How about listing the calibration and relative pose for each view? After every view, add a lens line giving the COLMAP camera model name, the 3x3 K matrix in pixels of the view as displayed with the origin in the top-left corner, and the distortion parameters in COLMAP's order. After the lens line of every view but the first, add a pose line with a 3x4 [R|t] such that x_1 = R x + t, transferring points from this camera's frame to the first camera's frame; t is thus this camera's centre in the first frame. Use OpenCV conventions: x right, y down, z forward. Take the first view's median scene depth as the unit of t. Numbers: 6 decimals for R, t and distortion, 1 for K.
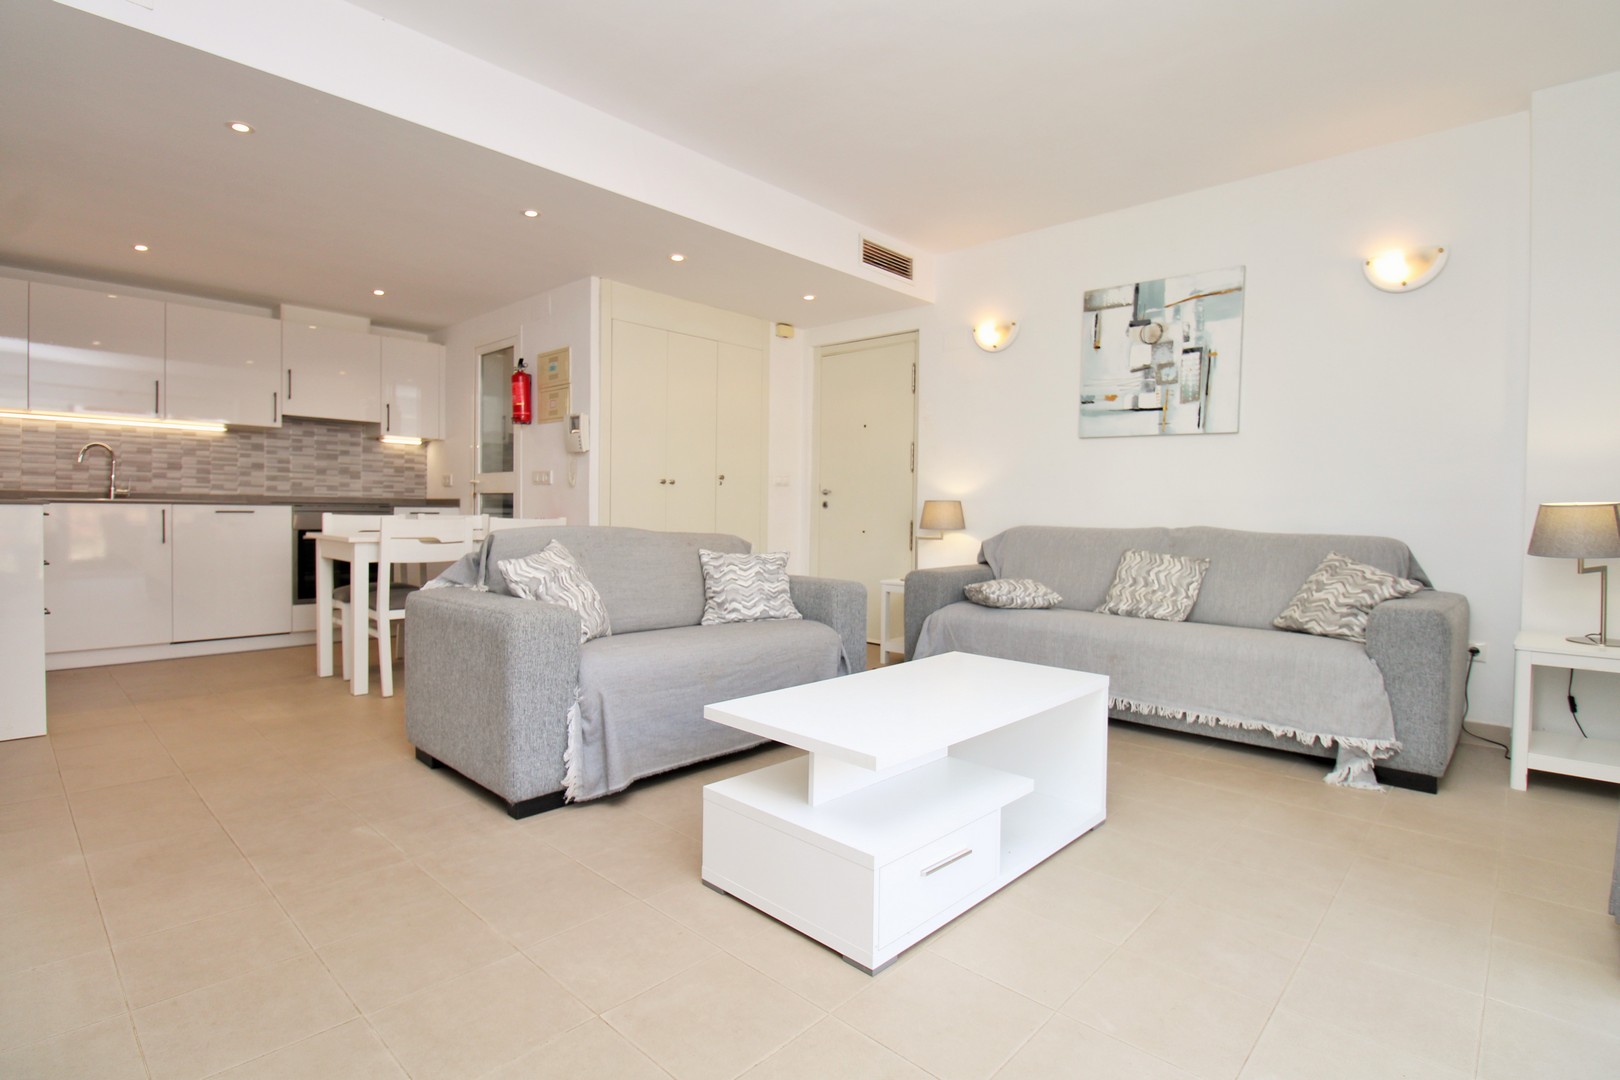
lens RADIAL K [[764.6, 0, 809.9], [0, 764.6, 526.7], [0, 0, 1]] dist [-0.001005, -0.013558]
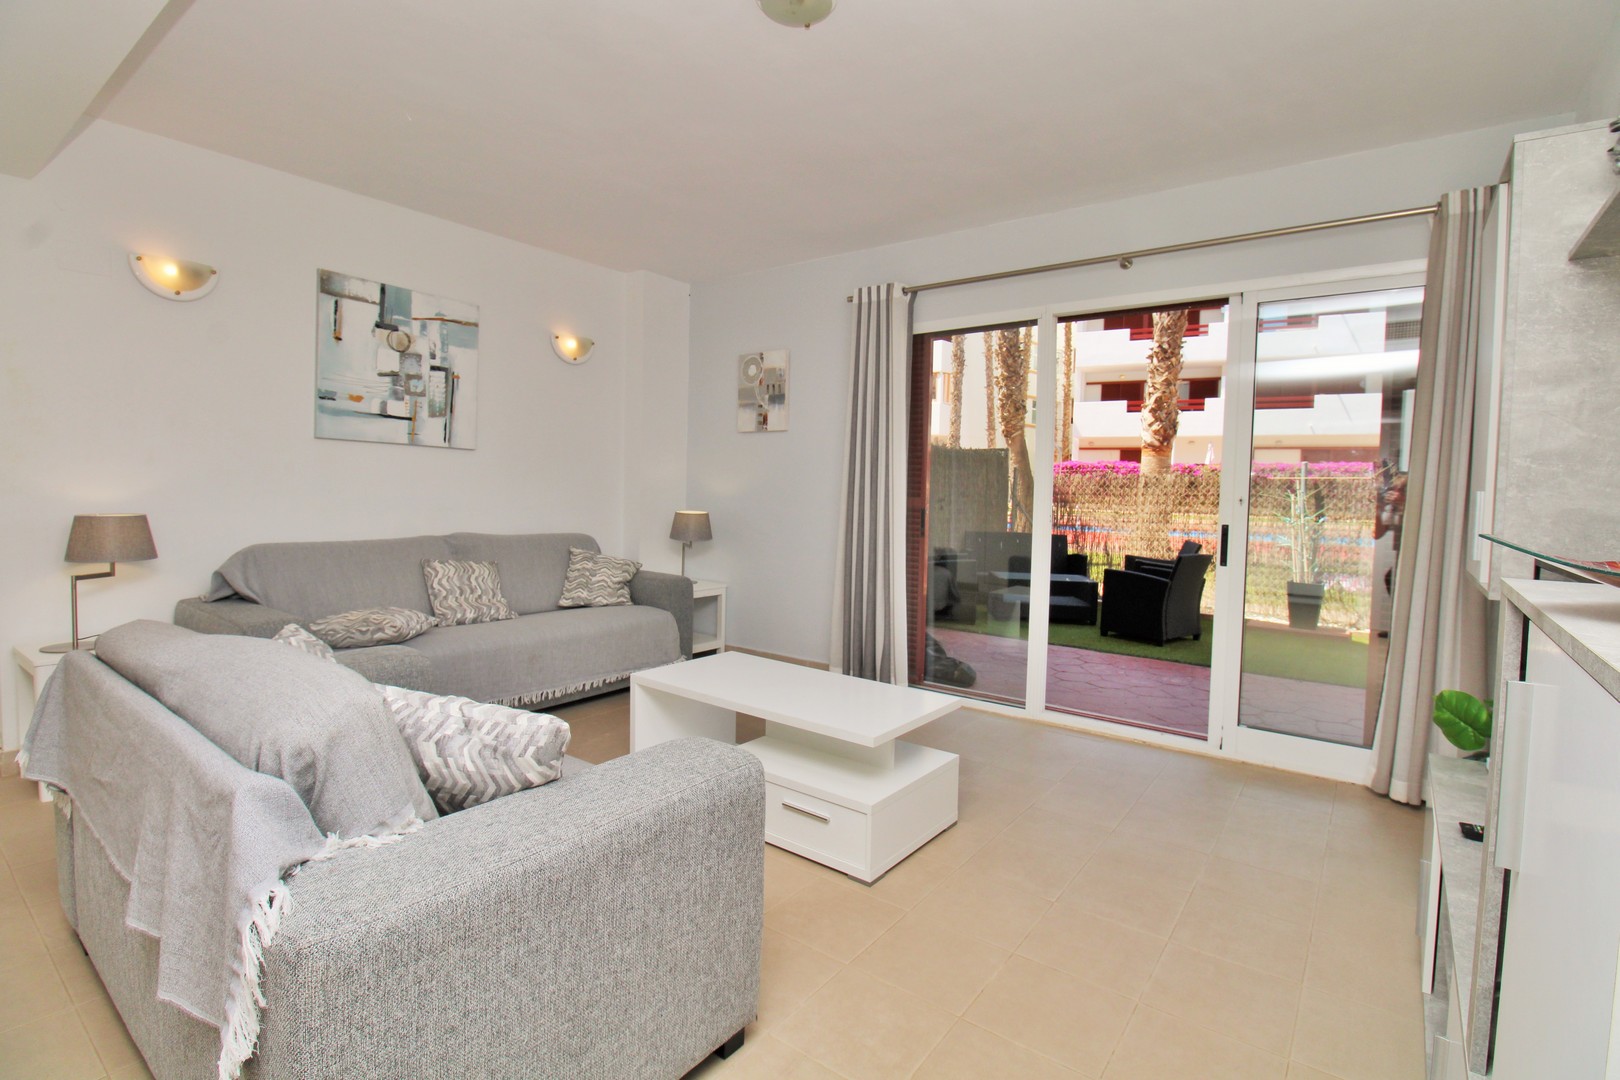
lens RADIAL K [[764.6, 0, 792.8], [0, 764.6, 525.7], [0, 0, 1]] dist [-0.001005, -0.013558]
pose [[-0.082145, -0.066333, 0.994410, -0.512362], [-0.000450, 0.997785, 0.066521, -0.068732], [-0.996620, 0.005017, -0.081992, 0.492440]]
